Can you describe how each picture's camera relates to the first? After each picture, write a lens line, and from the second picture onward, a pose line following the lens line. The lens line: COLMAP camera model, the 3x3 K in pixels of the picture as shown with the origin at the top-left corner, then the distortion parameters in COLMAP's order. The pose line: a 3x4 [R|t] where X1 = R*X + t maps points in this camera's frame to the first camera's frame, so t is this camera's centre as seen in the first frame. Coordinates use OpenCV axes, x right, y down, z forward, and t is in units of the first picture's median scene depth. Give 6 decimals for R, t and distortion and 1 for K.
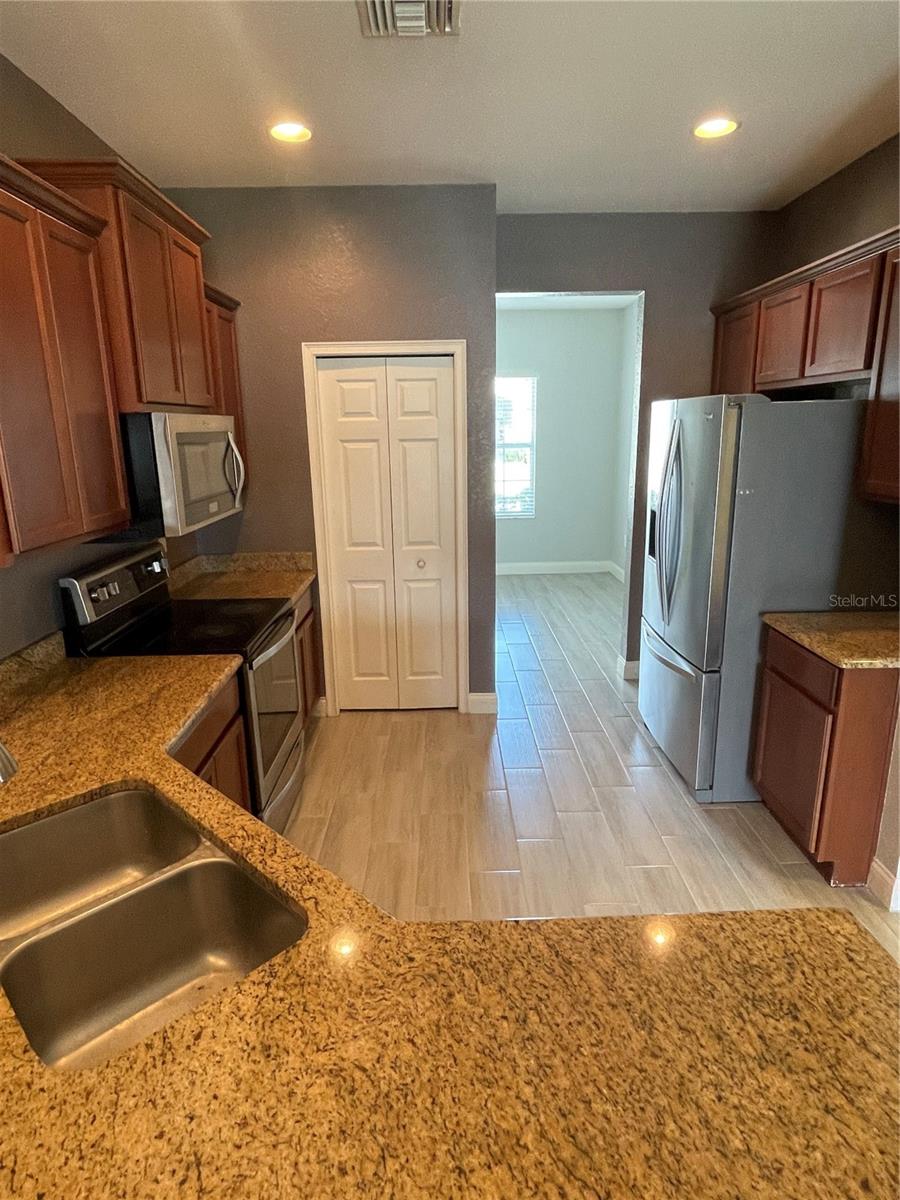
lens RADIAL K [[676.4, 0, 450.0], [0, 676.4, 600.0], [0, 0, 1]] dist [-0.002005, -0.000843]
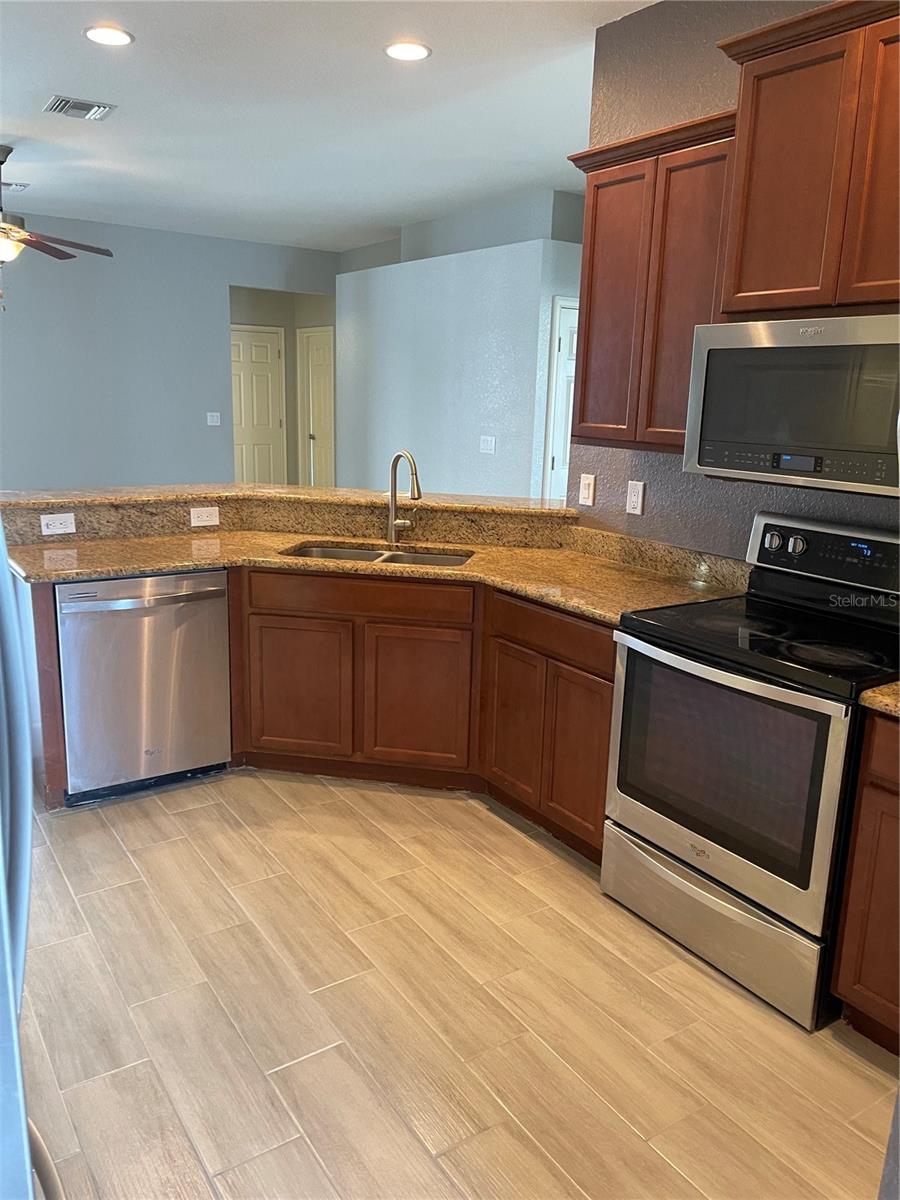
lens RADIAL K [[916.7, 0, 450.0], [0, 916.7, 600.0], [0, 0, 1]] dist [0.009550, 0.000566]
pose [[-0.840876, 0.117509, -0.528318, 0.307644], [-0.144766, 0.891747, 0.428754, -0.260327], [0.521508, 0.437011, -0.732837, 1.143017]]
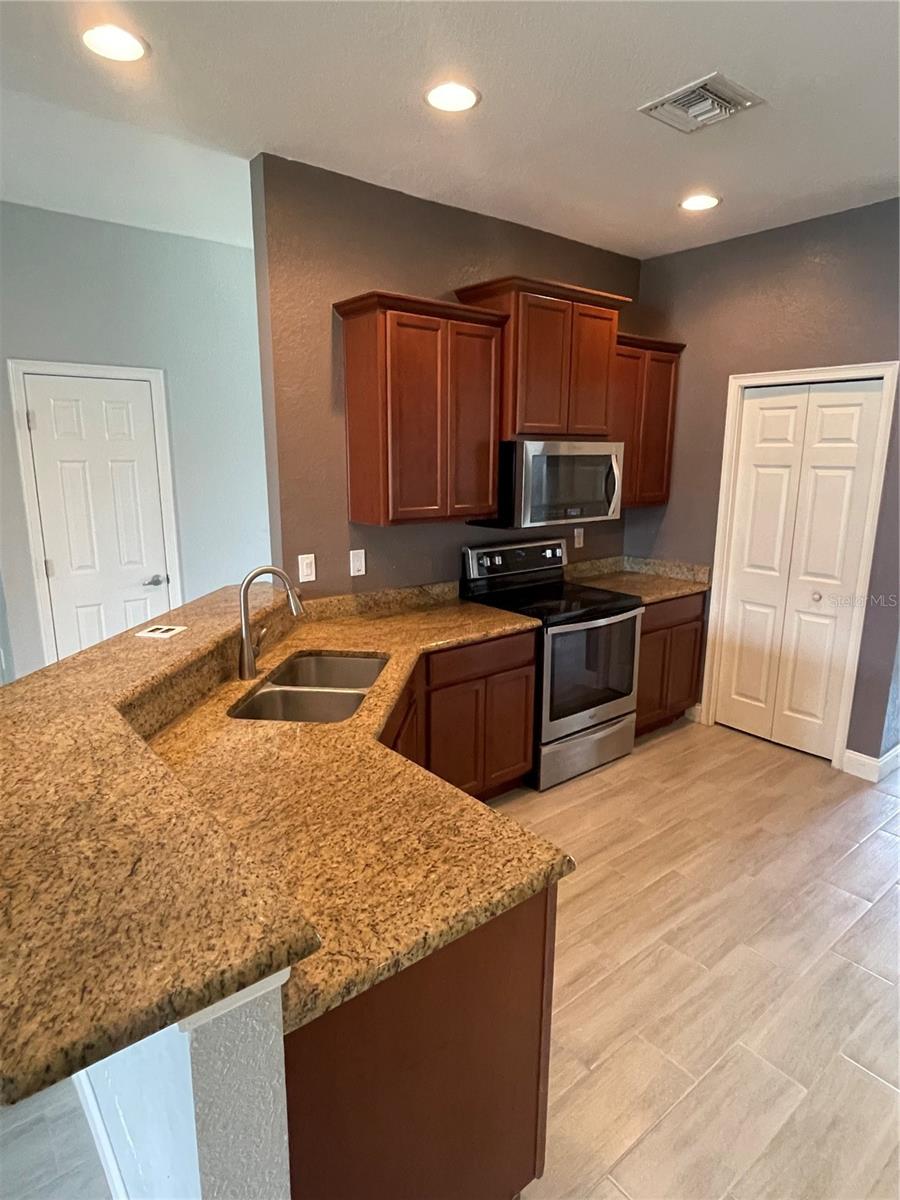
lens RADIAL K [[678.0, 0, 450.0], [0, 678.0, 600.0], [0, 0, 1]] dist [0.000149, -0.027058]
pose [[0.612874, 0.183704, -0.768530, 0.402269], [-0.208012, 0.975804, 0.067367, -0.006846], [0.762310, 0.118576, 0.636258, 0.005049]]
